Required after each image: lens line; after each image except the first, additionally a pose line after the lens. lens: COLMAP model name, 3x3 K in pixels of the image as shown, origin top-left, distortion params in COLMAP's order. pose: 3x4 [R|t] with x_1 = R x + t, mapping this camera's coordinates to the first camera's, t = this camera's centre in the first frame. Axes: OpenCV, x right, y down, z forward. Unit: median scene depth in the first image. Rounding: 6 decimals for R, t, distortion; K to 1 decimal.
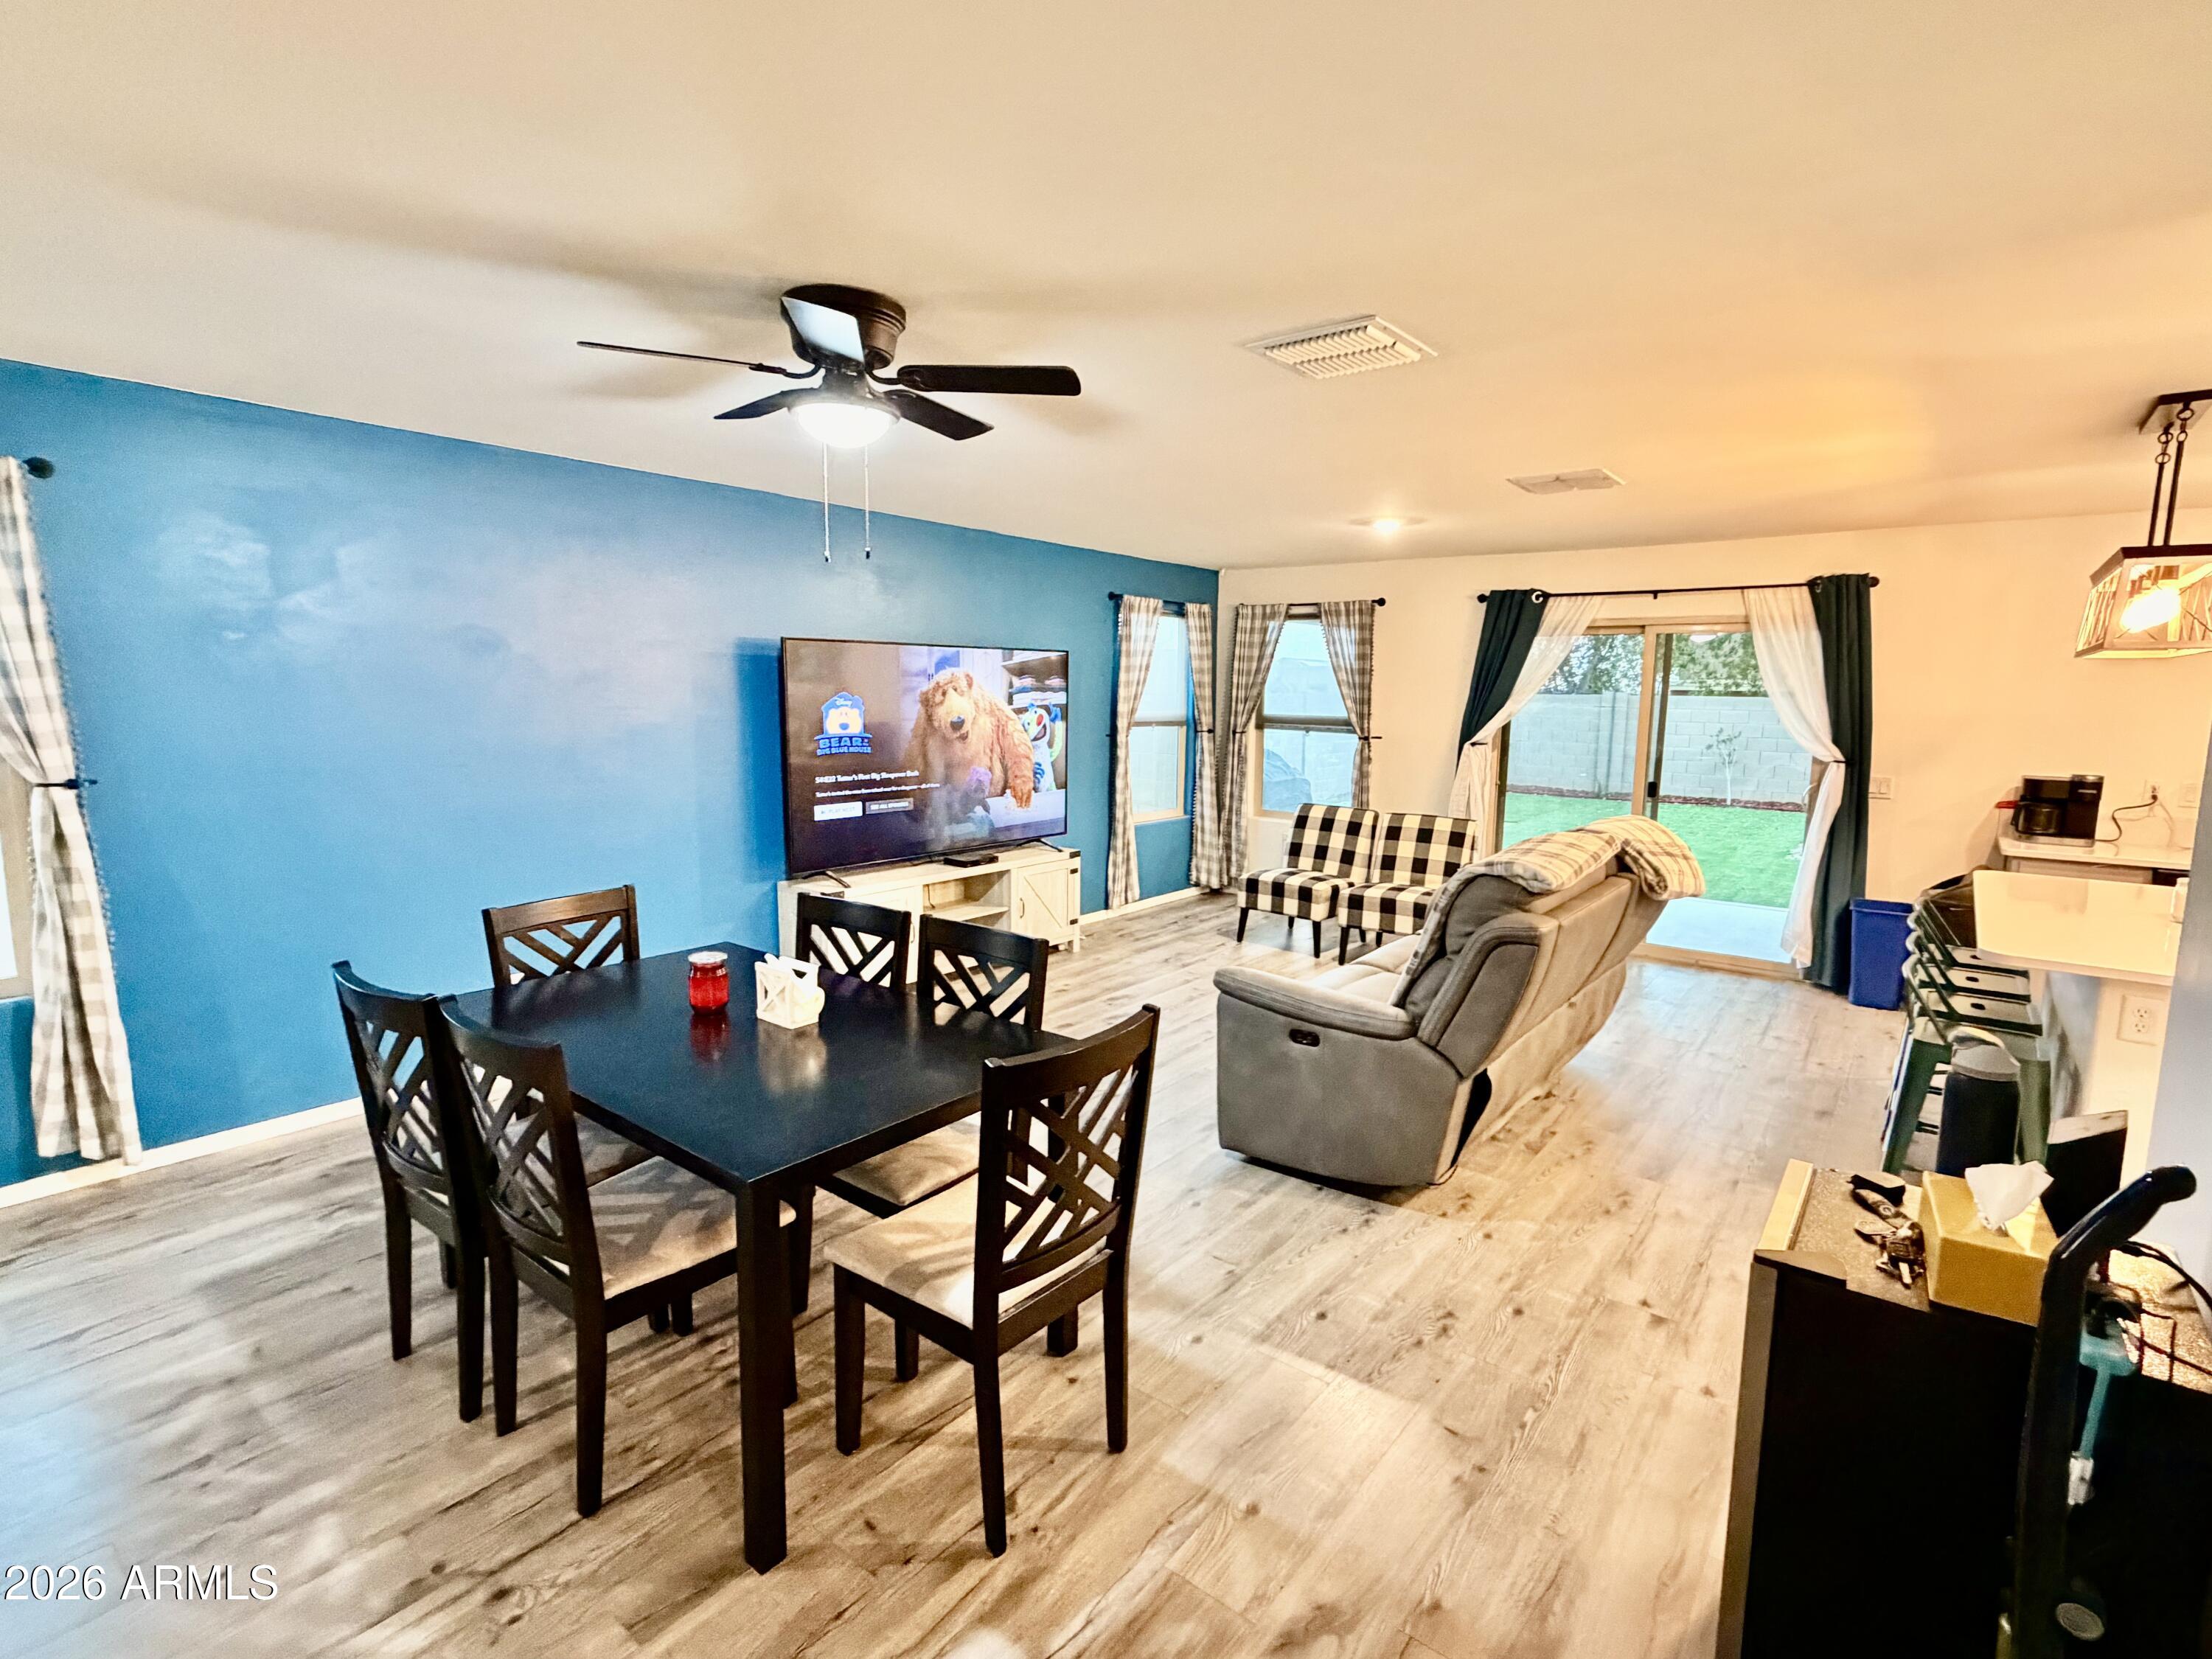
lens RADIAL K [[1058.3, 0, 1101.1], [0, 1058.3, 826.9], [0, 0, 1]] dist [-0.001522, 0.000172]
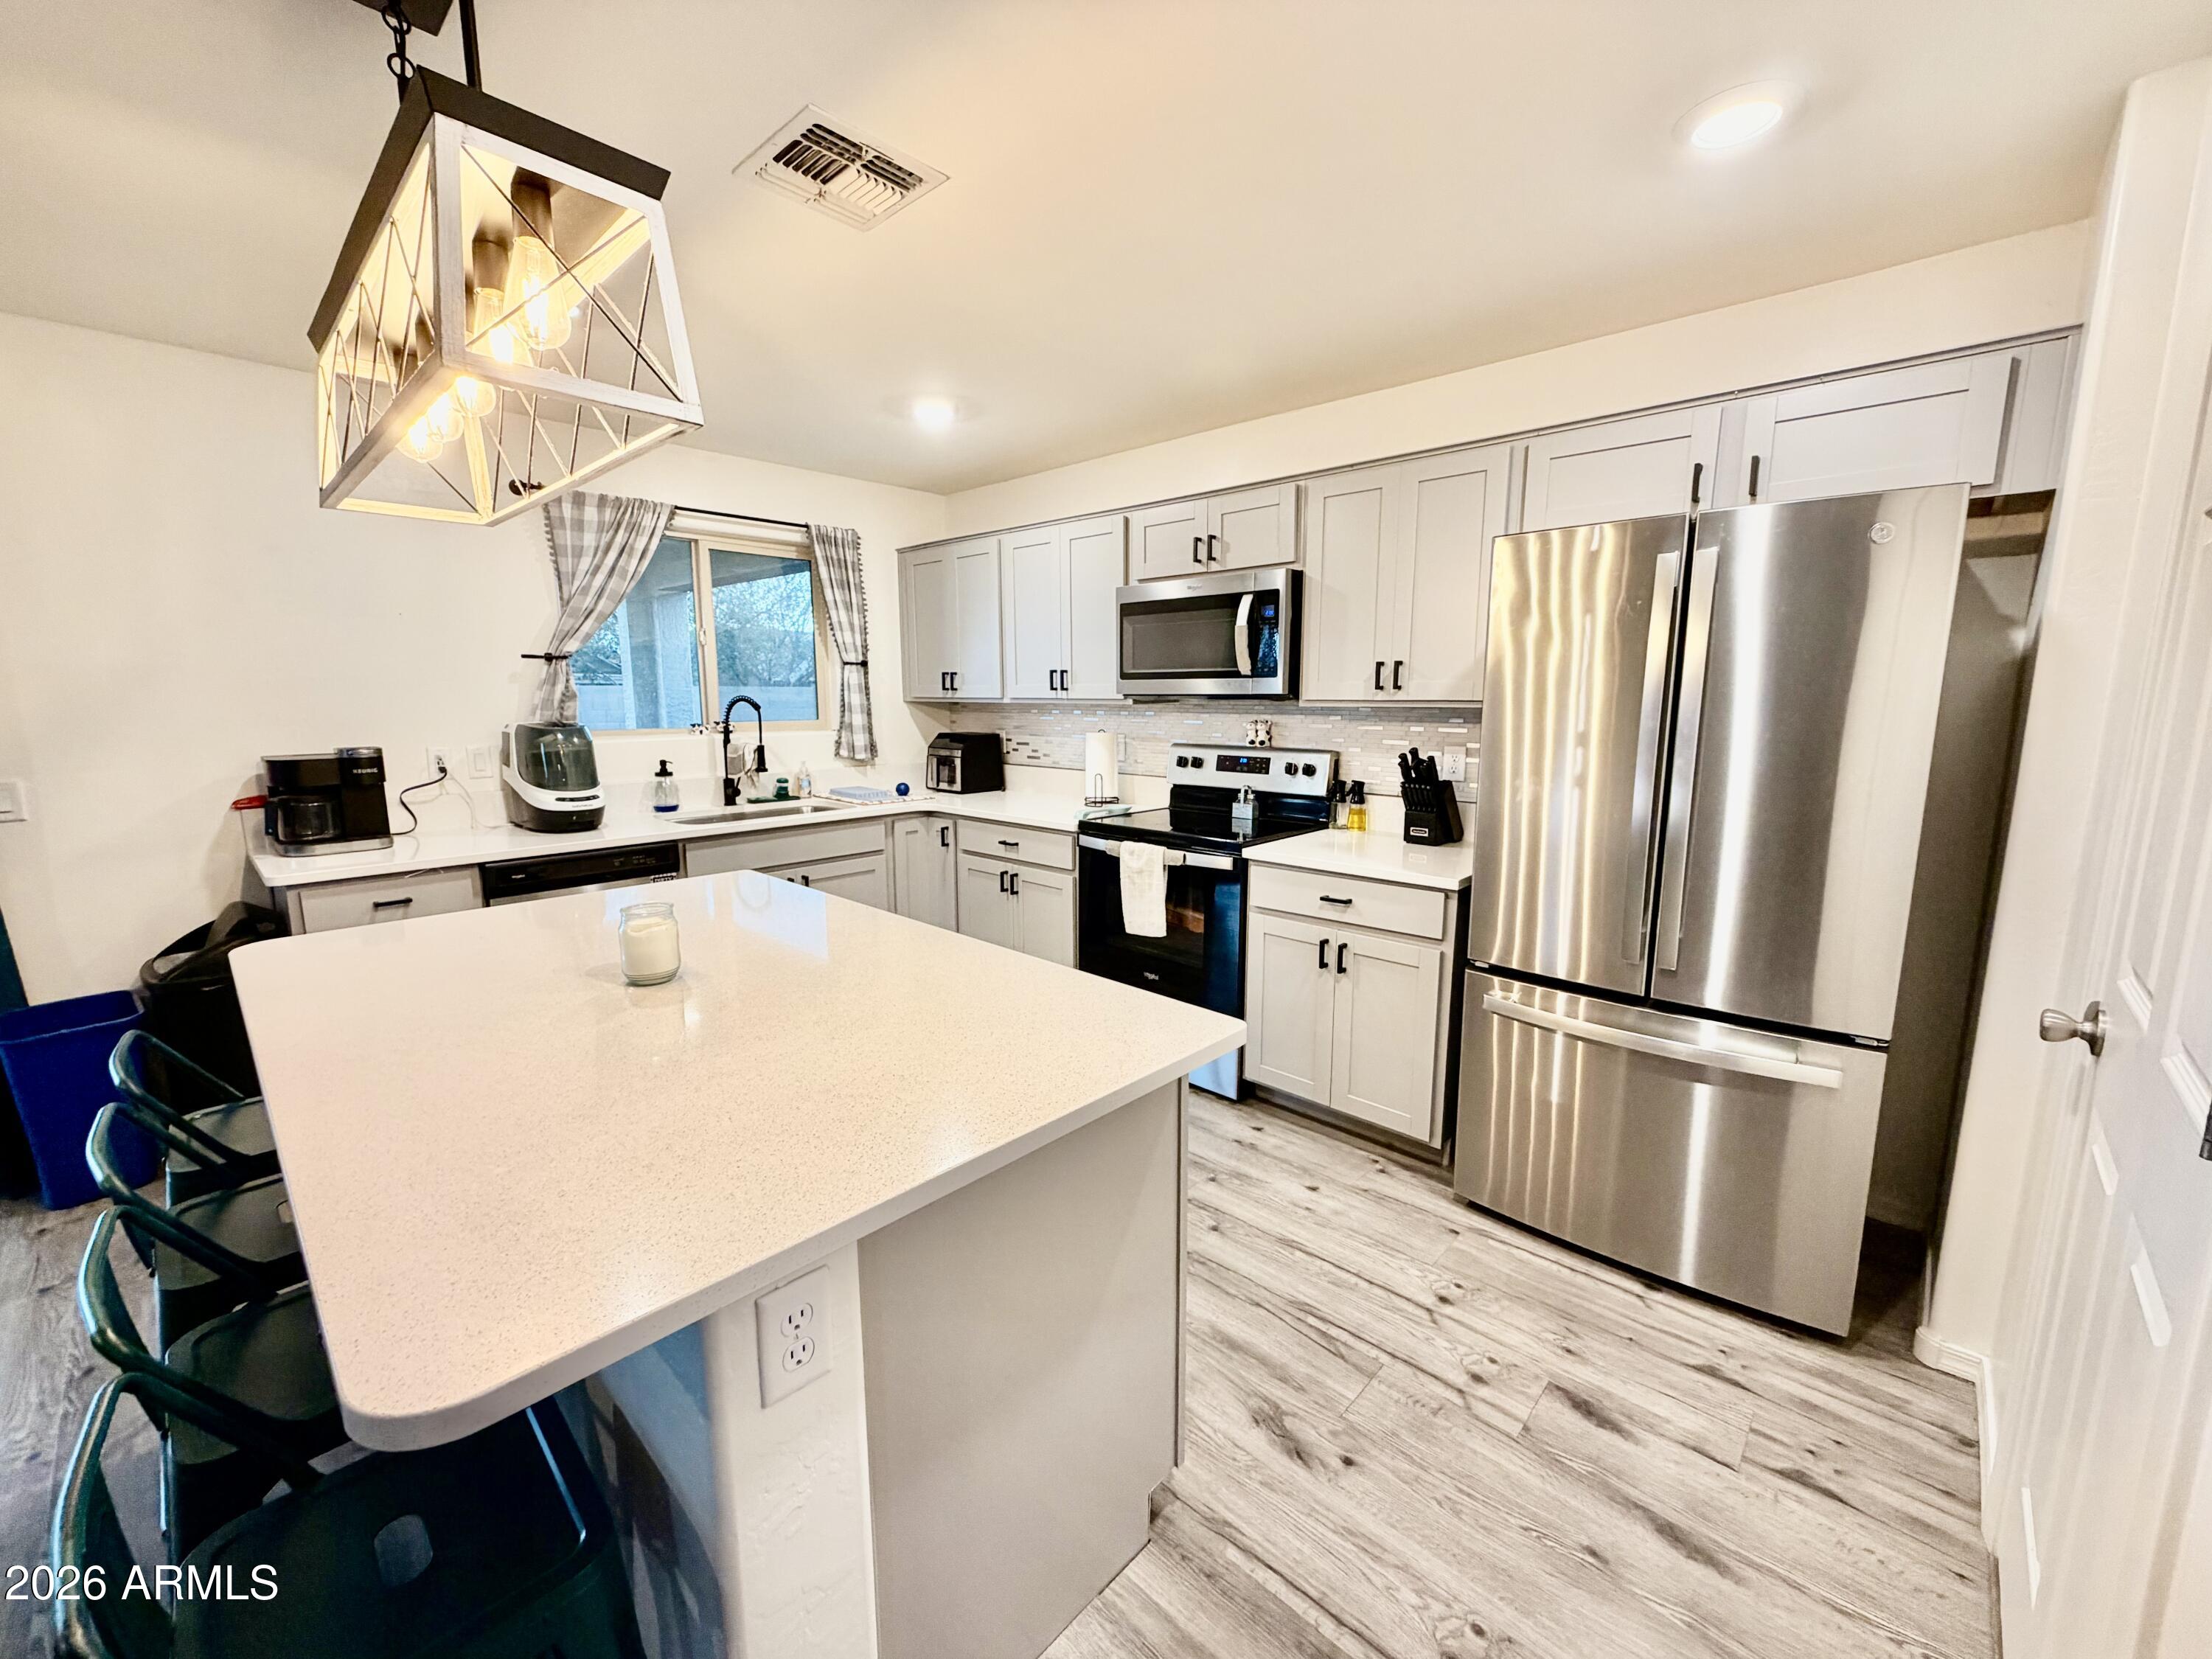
lens RADIAL K [[880.3, 0, 1101.9], [0, 880.3, 831.4], [0, 0, 1]] dist [0.001347, 0.000034]
pose [[0.082074, -0.163356, 0.983147, 0.387298], [0.135655, 0.979126, 0.151363, -0.016034], [-0.987351, 0.120946, 0.102521, 0.456071]]
